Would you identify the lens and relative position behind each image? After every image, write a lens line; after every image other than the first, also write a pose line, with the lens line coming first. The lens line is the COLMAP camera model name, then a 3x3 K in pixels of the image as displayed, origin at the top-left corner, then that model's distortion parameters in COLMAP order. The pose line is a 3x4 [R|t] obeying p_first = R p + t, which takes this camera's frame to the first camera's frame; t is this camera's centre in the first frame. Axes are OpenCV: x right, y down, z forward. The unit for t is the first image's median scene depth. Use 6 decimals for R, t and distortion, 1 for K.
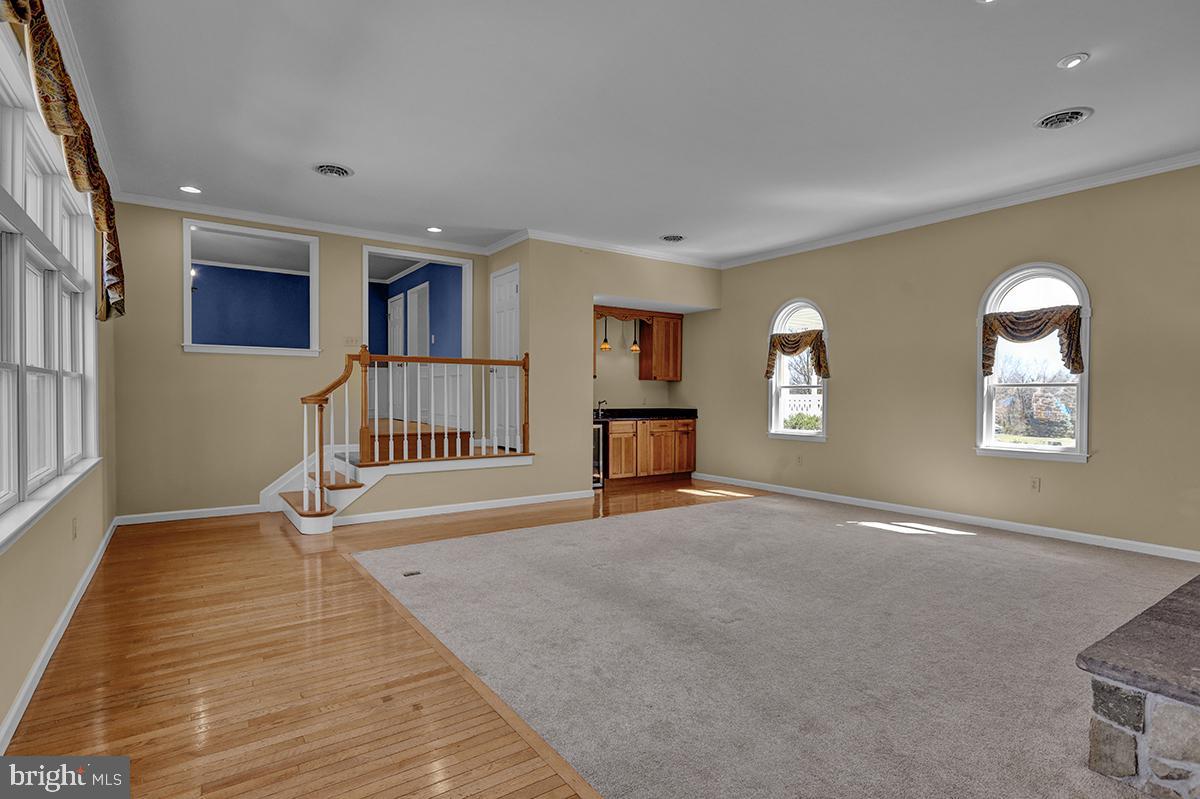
lens RADIAL K [[604.0, 0, 603.6], [0, 604.0, 404.8], [0, 0, 1]] dist [-0.002255, -0.000423]
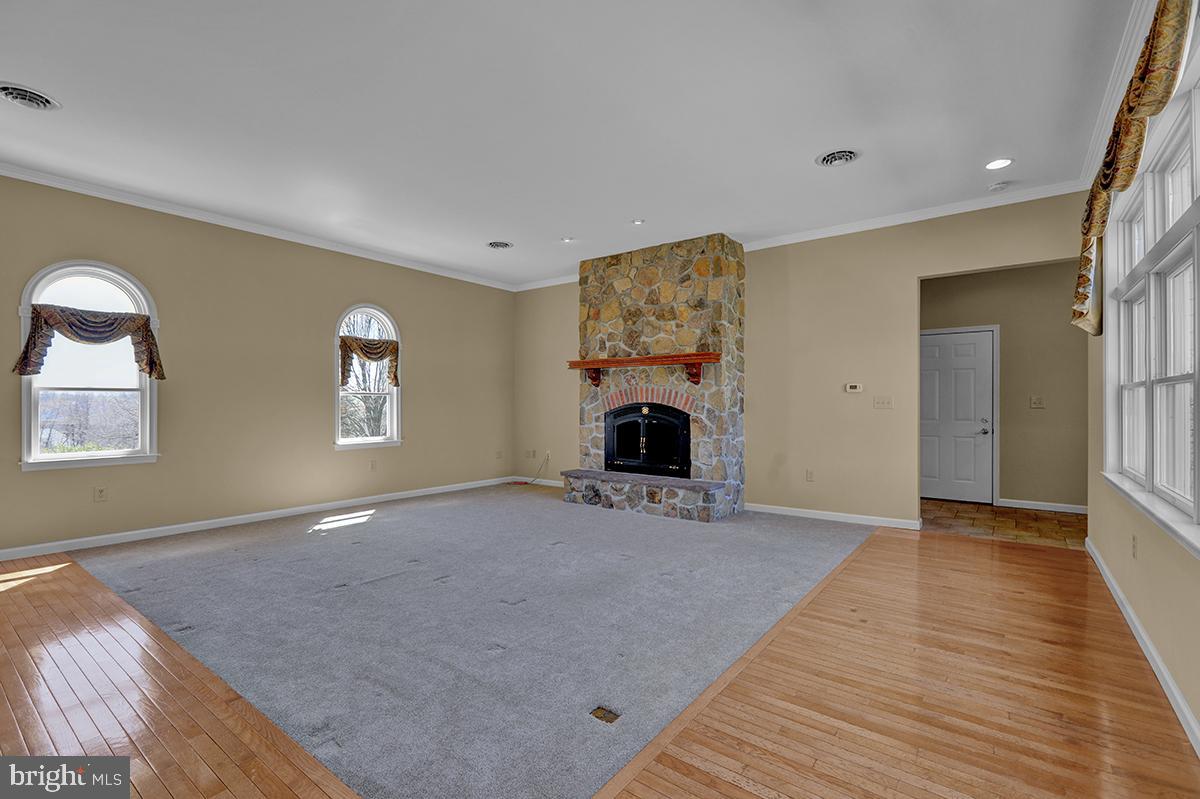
lens RADIAL K [[542.9, 0, 590.8], [0, 542.9, 400.6], [0, 0, 1]] dist [0.000280, -0.000185]
pose [[-0.294159, -0.006874, 0.955732, -0.570302], [0.014861, 0.999820, 0.011766, -0.019952], [-0.955641, 0.017664, -0.294004, 0.816506]]
